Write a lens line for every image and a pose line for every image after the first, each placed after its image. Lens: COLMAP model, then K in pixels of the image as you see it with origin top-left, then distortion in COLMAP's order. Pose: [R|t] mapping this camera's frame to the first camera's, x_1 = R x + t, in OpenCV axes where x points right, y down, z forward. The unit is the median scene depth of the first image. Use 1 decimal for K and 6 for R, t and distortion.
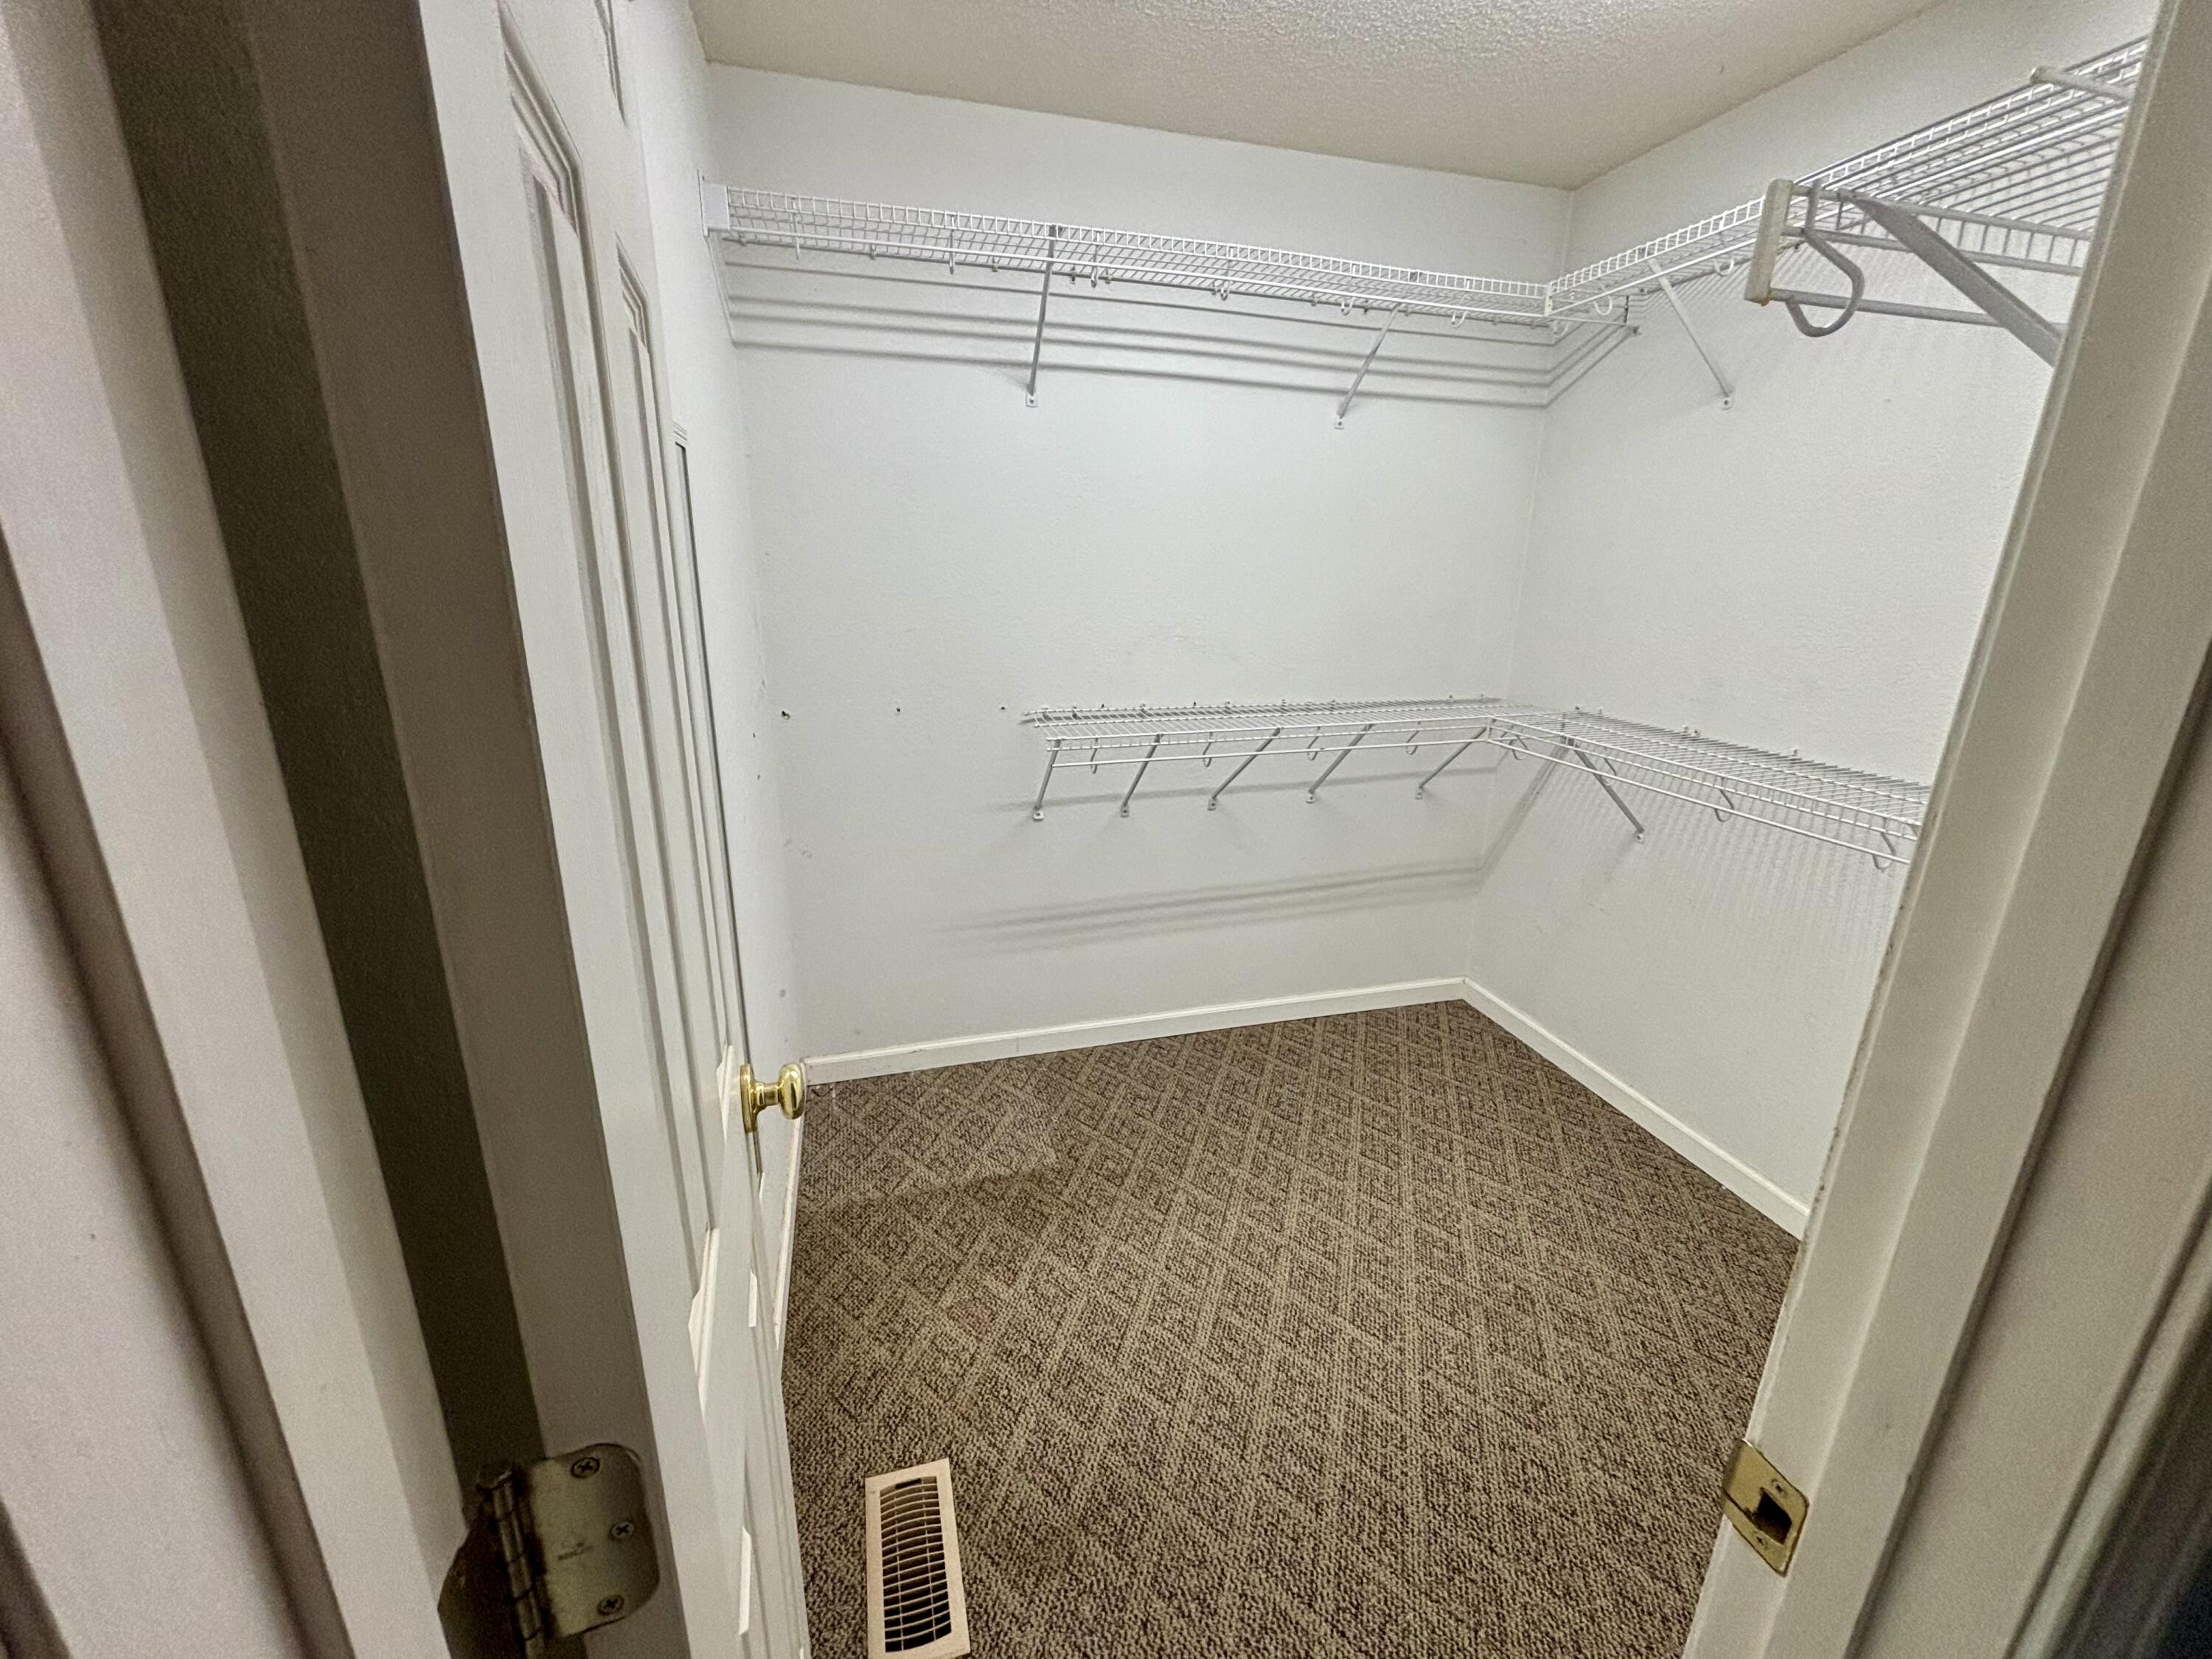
lens RADIAL K [[887.3, 0, 1105.6], [0, 887.3, 825.3], [0, 0, 1]] dist [0.002429, -0.001392]
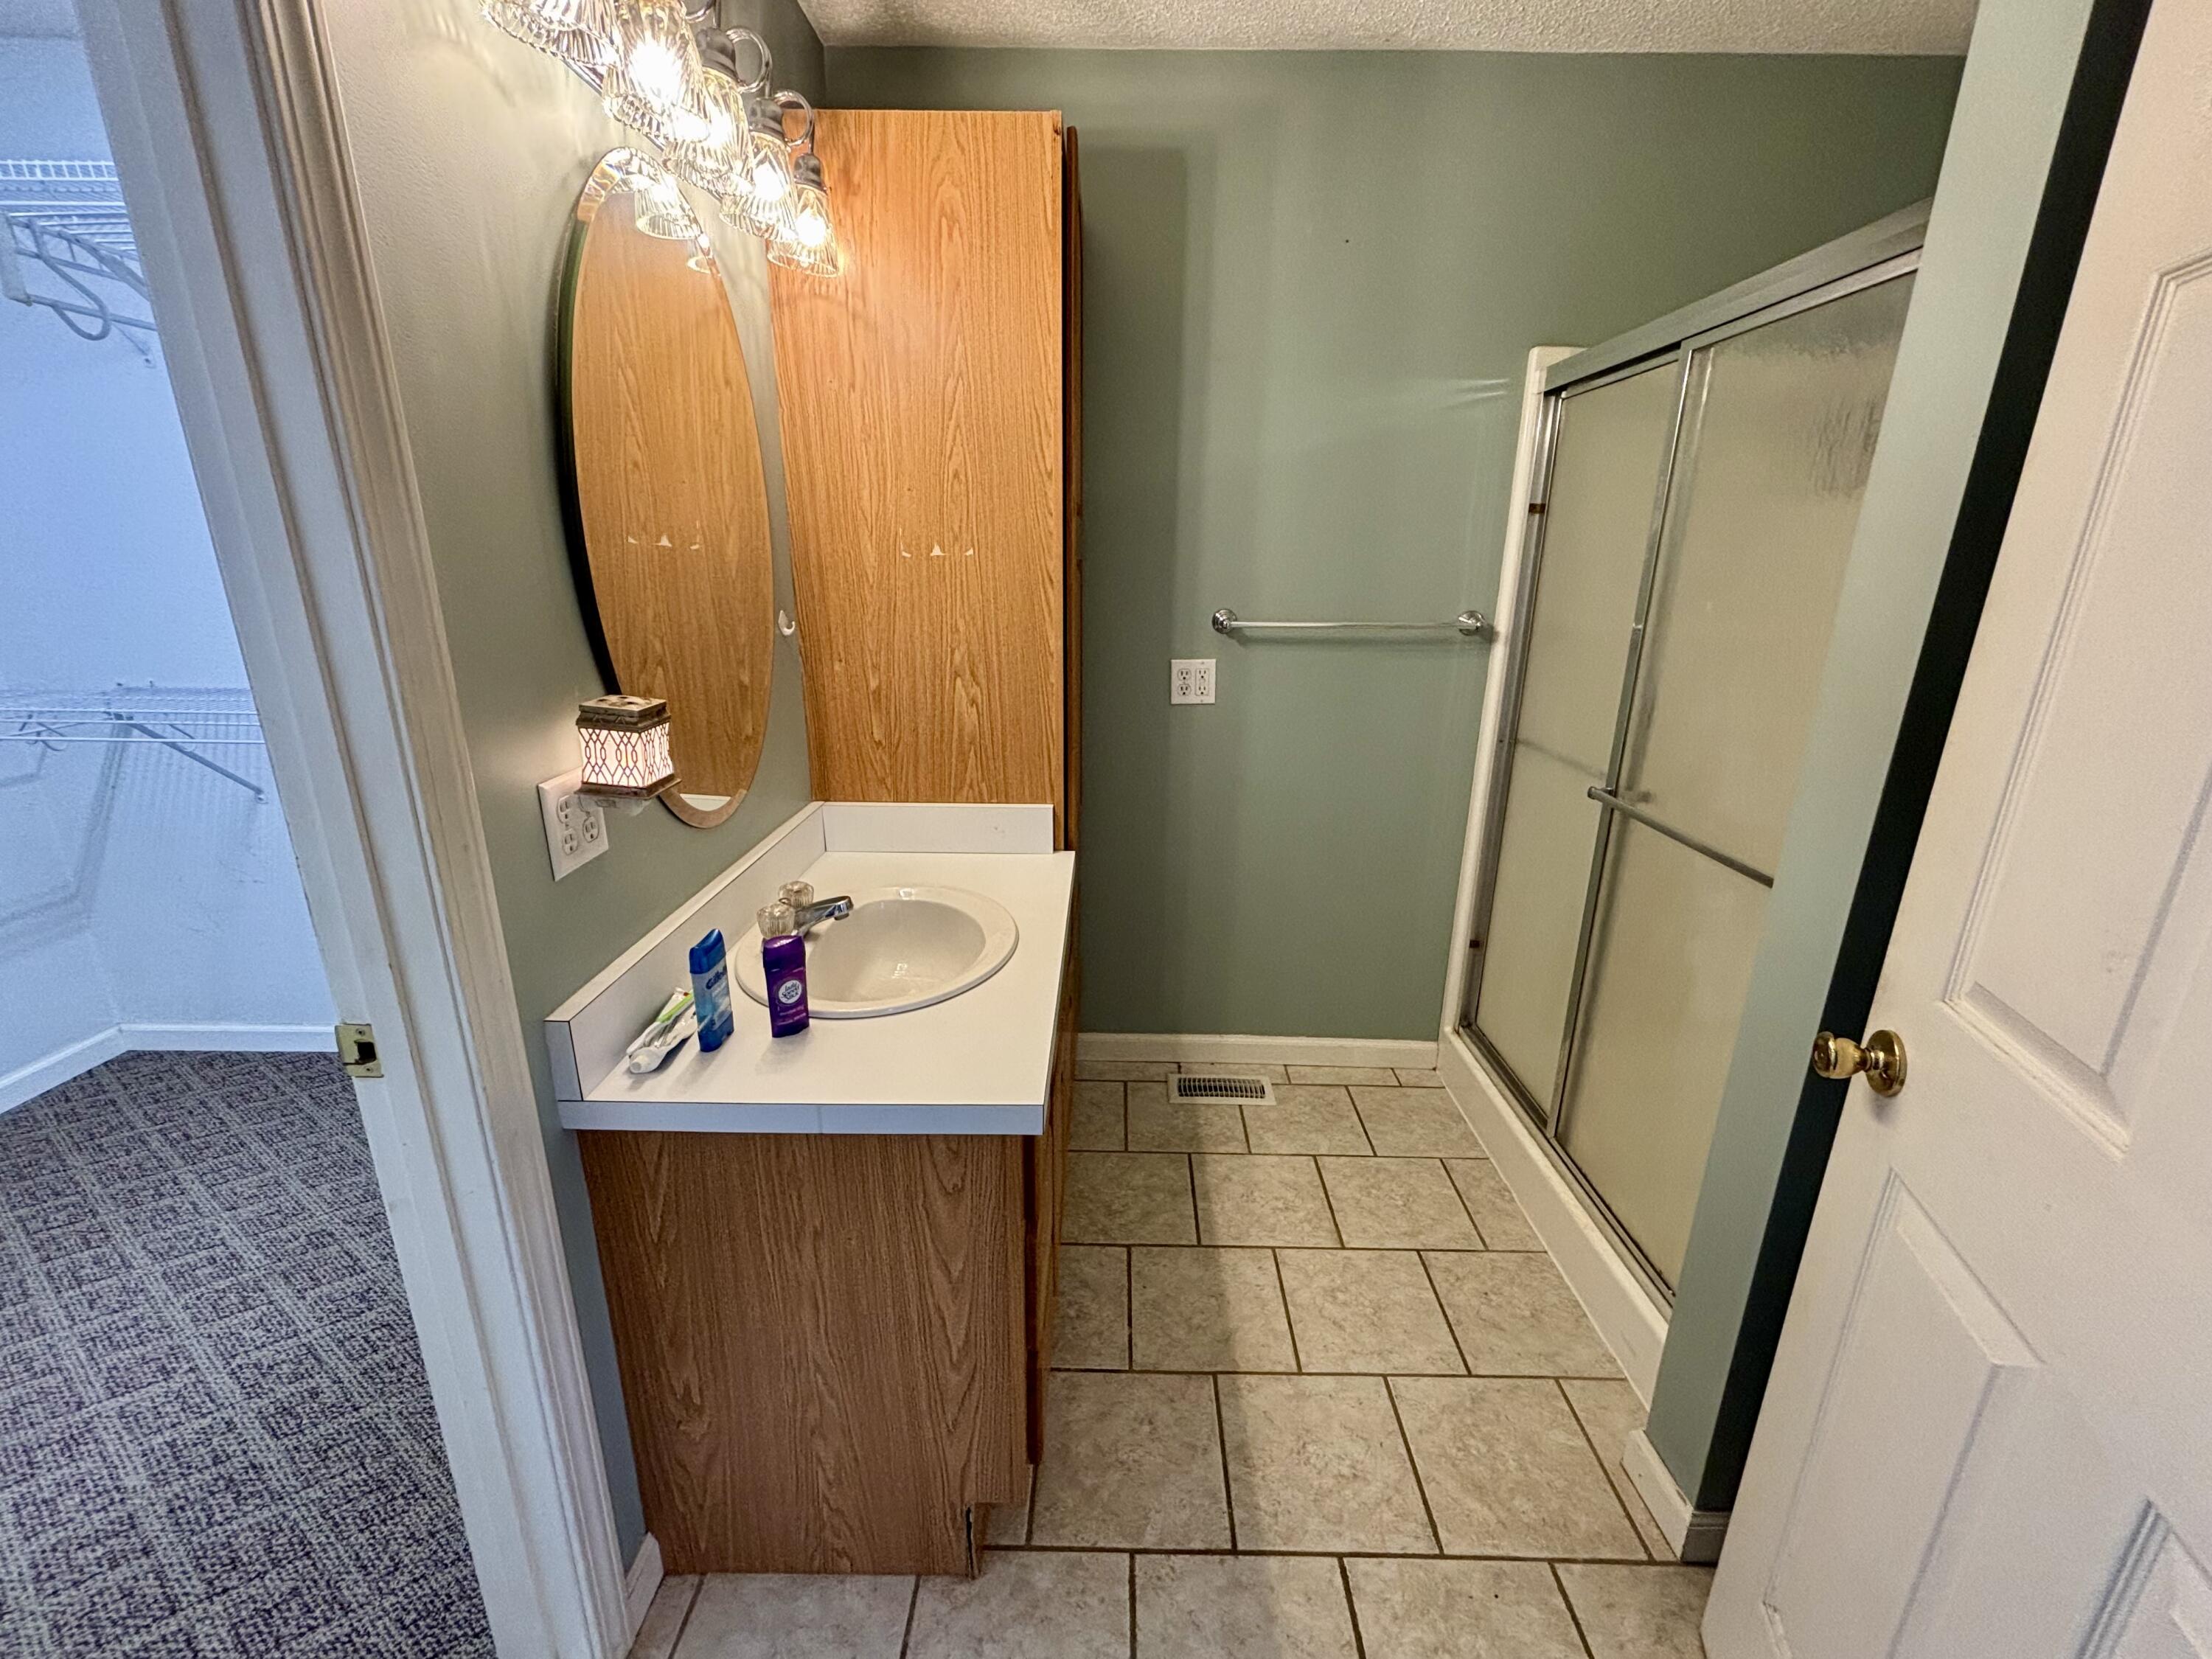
lens RADIAL K [[887.3, 0, 1118.6], [0, 887.3, 827.0], [0, 0, 1]] dist [0.002429, -0.001392]
pose [[0.266792, -0.286491, 0.920187, -0.081526], [0.260647, 0.940662, 0.217296, 0.086671], [-0.927839, 0.181871, 0.325635, -0.245723]]
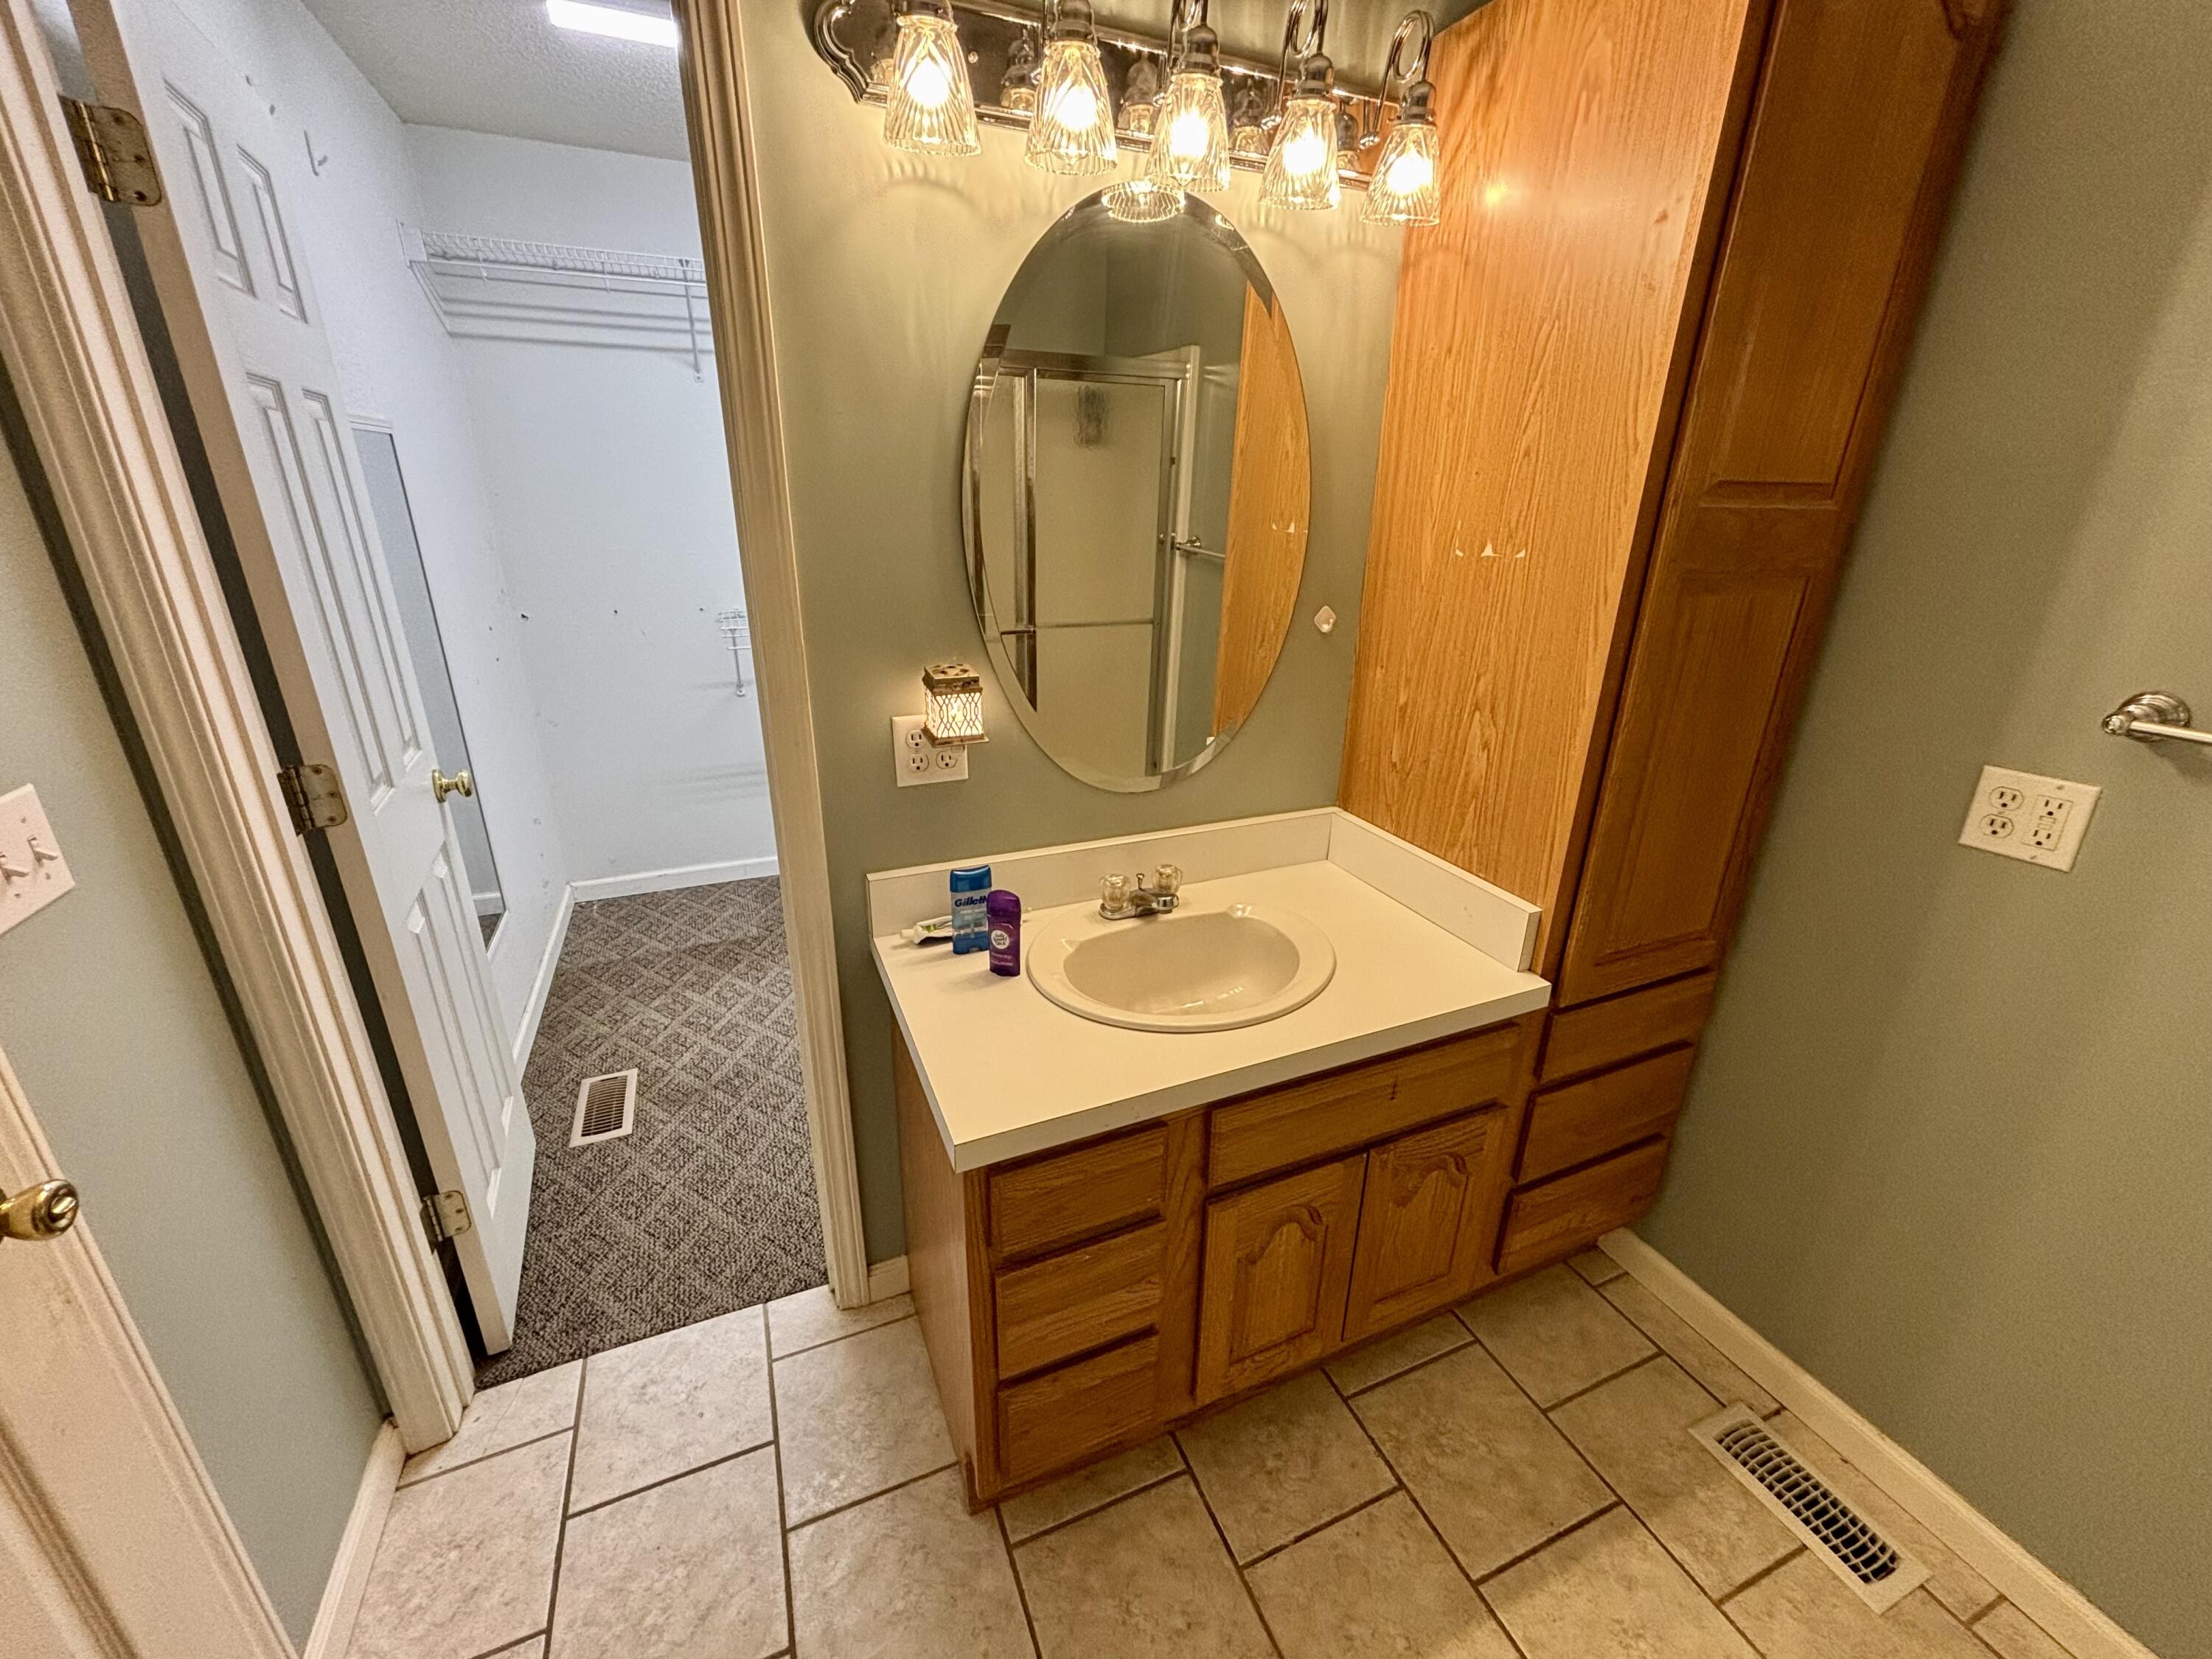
lens RADIAL K [[887.3, 0, 1108.2], [0, 887.3, 825.6], [0, 0, 1]] dist [0.002429, -0.001392]
pose [[0.990610, -0.043704, 0.129545, 0.345647], [0.033580, 0.996283, 0.079327, 0.120739], [-0.132531, -0.074232, 0.988395, -0.491583]]
